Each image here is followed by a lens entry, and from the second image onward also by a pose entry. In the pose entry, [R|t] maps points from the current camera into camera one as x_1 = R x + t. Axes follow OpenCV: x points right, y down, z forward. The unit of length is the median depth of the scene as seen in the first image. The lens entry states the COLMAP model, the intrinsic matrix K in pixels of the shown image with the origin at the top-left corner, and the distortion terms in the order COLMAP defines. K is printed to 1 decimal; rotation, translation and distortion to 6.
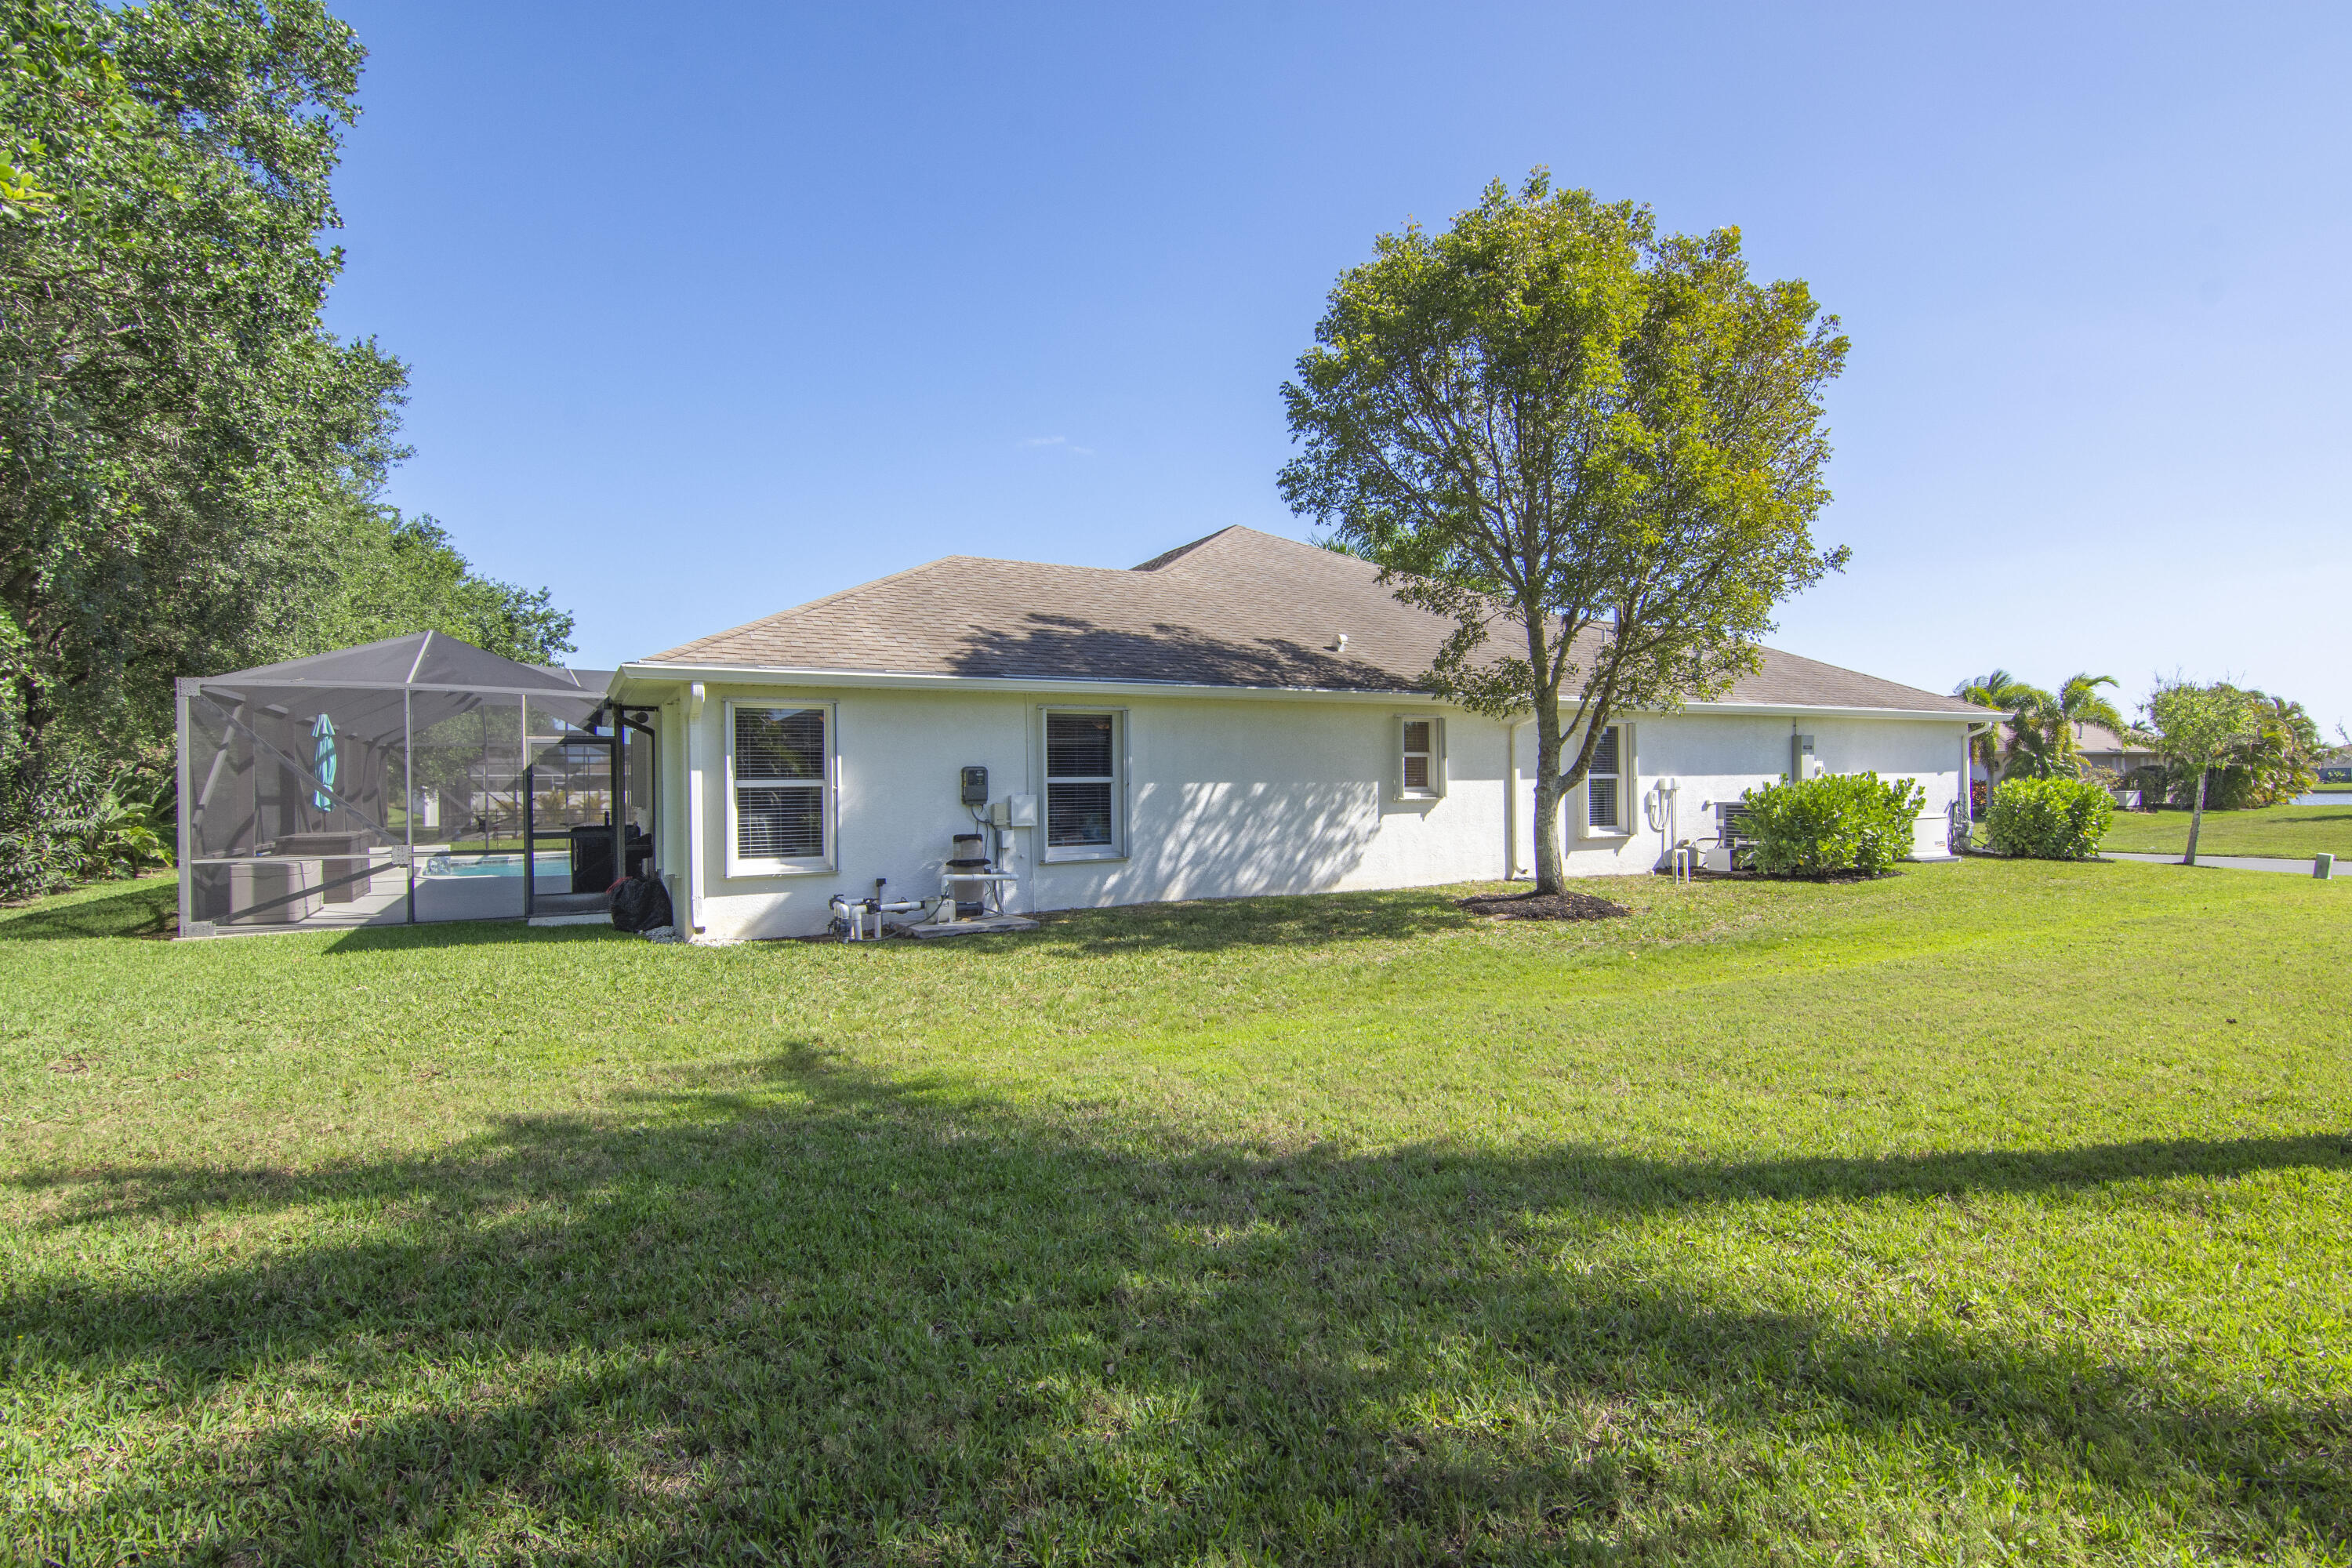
lens RADIAL K [[1136.4, 0, 1182.6], [0, 1136.4, 783.5], [0, 0, 1]] dist [-0.008415, -0.000602]
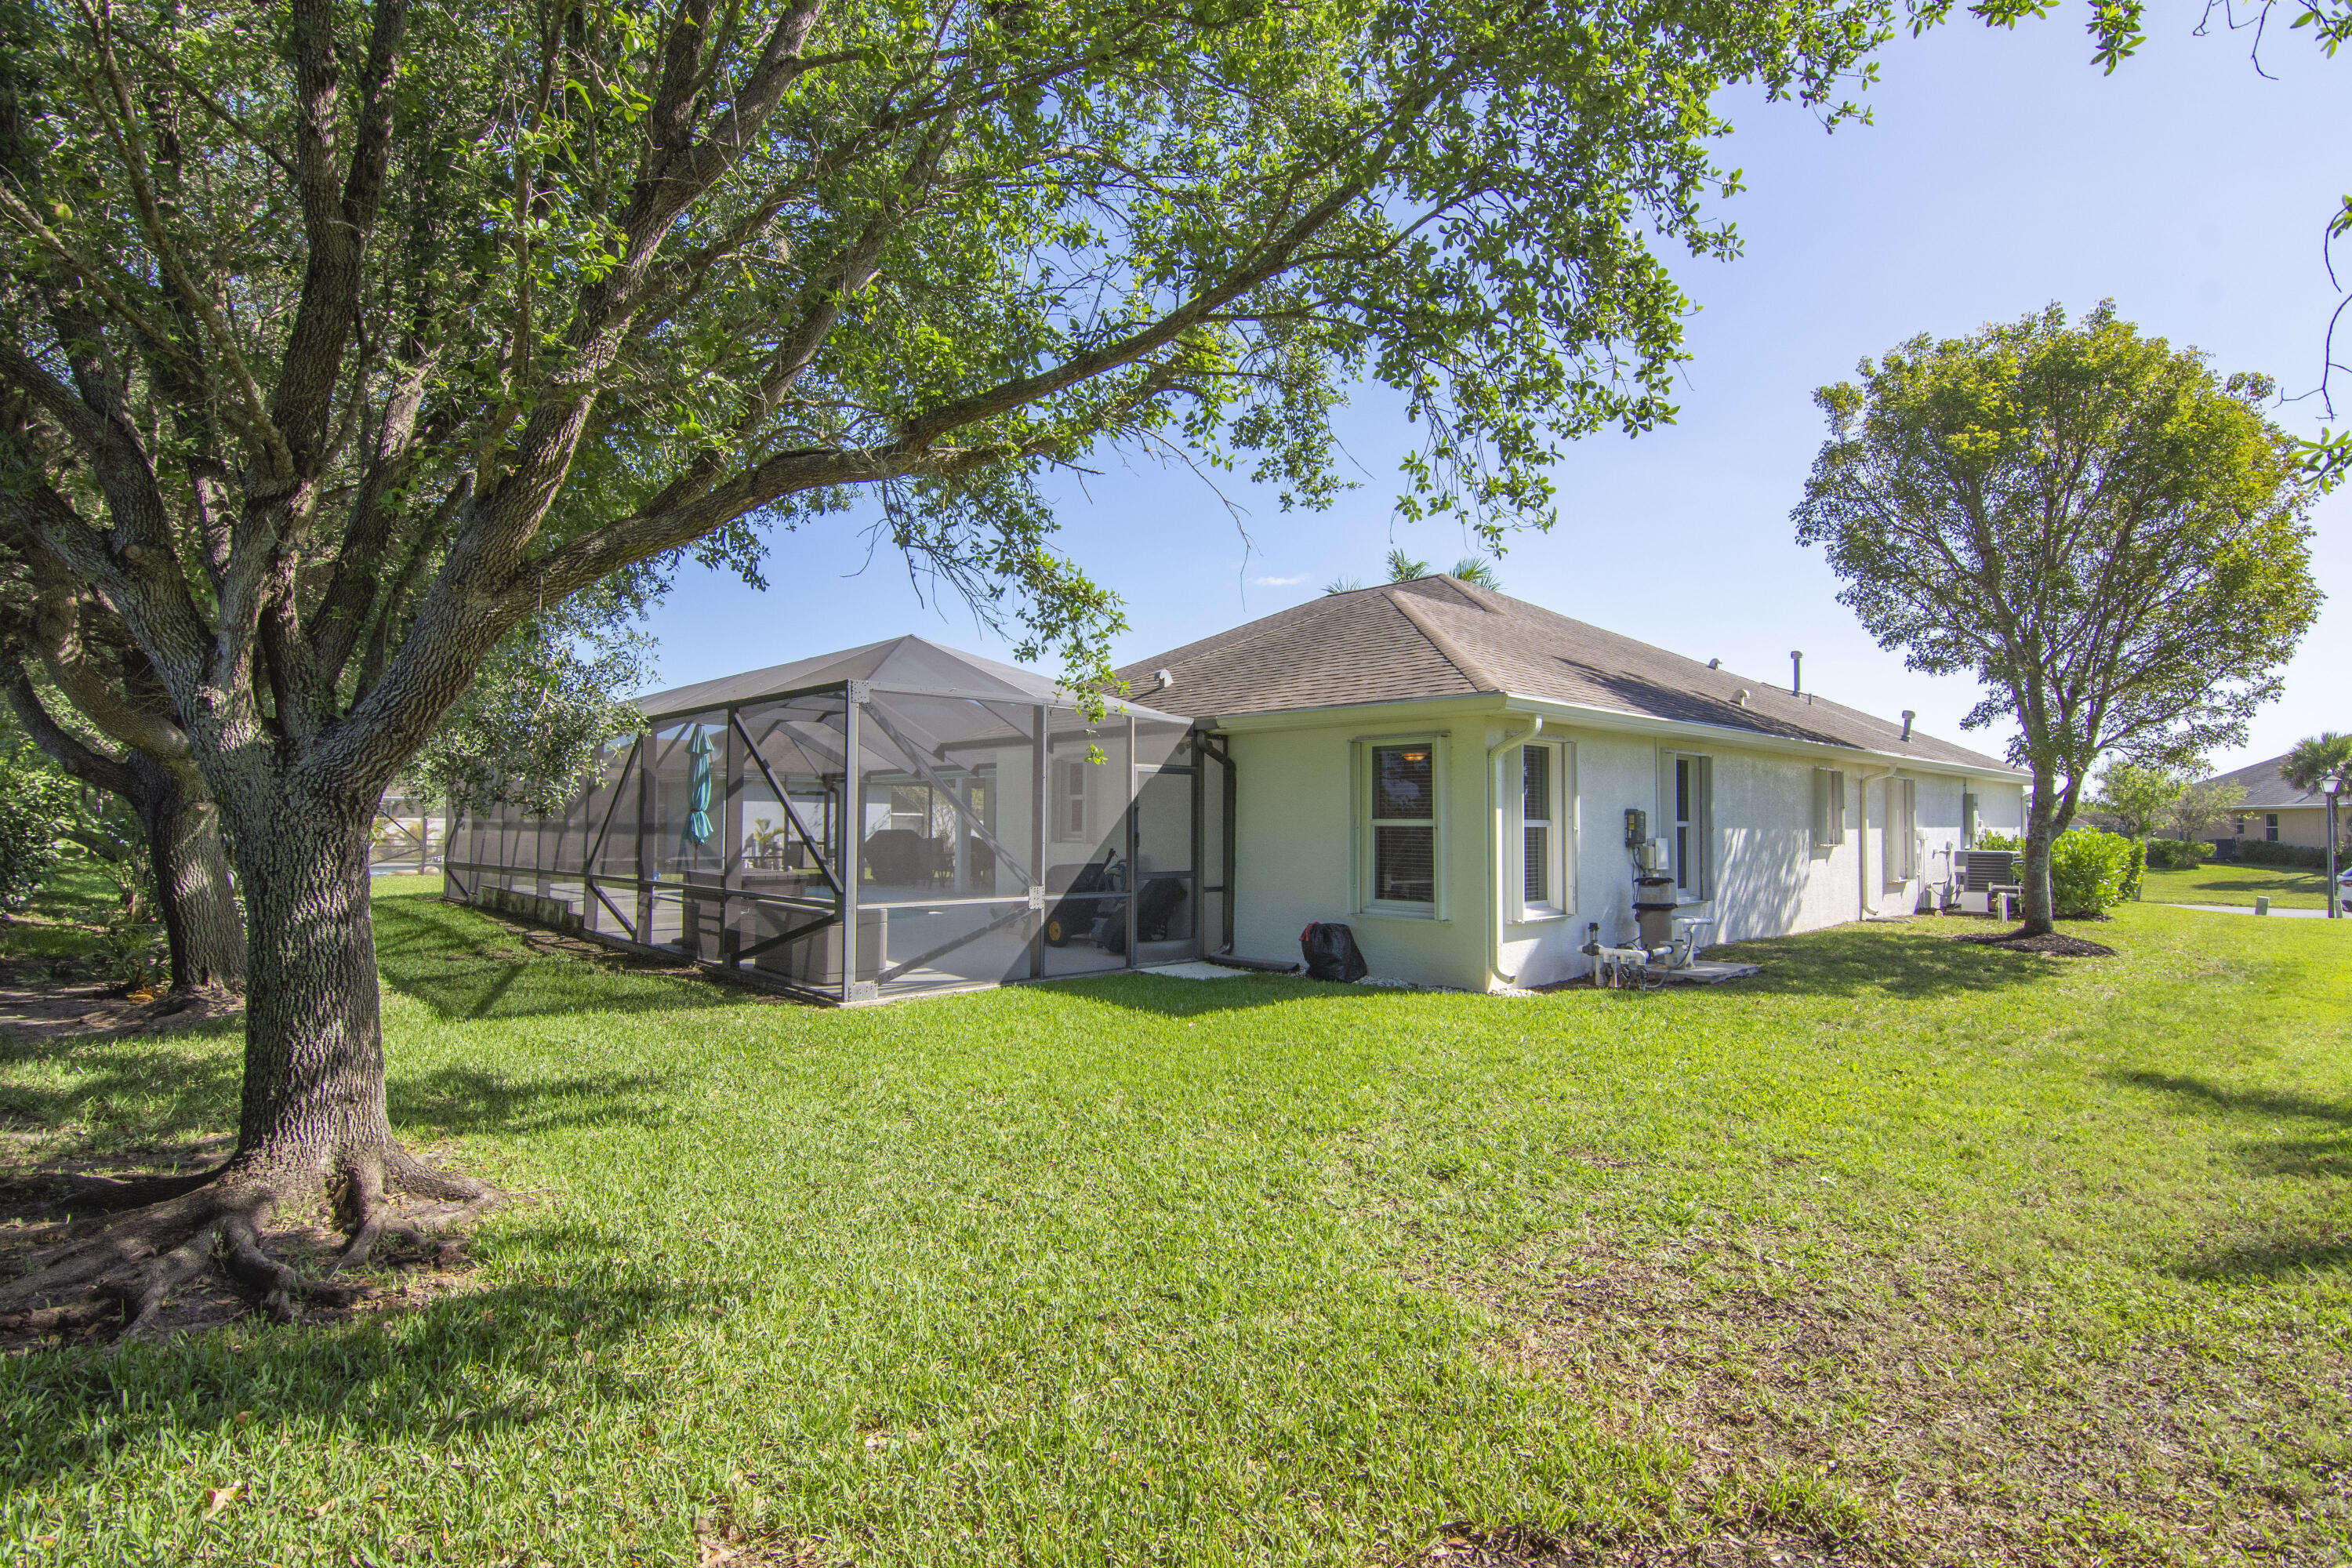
lens RADIAL K [[1136.4, 0, 1182.6], [0, 1136.4, 783.5], [0, 0, 1]] dist [-0.008415, -0.000602]
pose [[0.960691, 0.026642, 0.276338, -0.789297], [-0.015694, 0.999005, -0.041755, 0.009776], [-0.277176, 0.035776, 0.960153, 0.143198]]
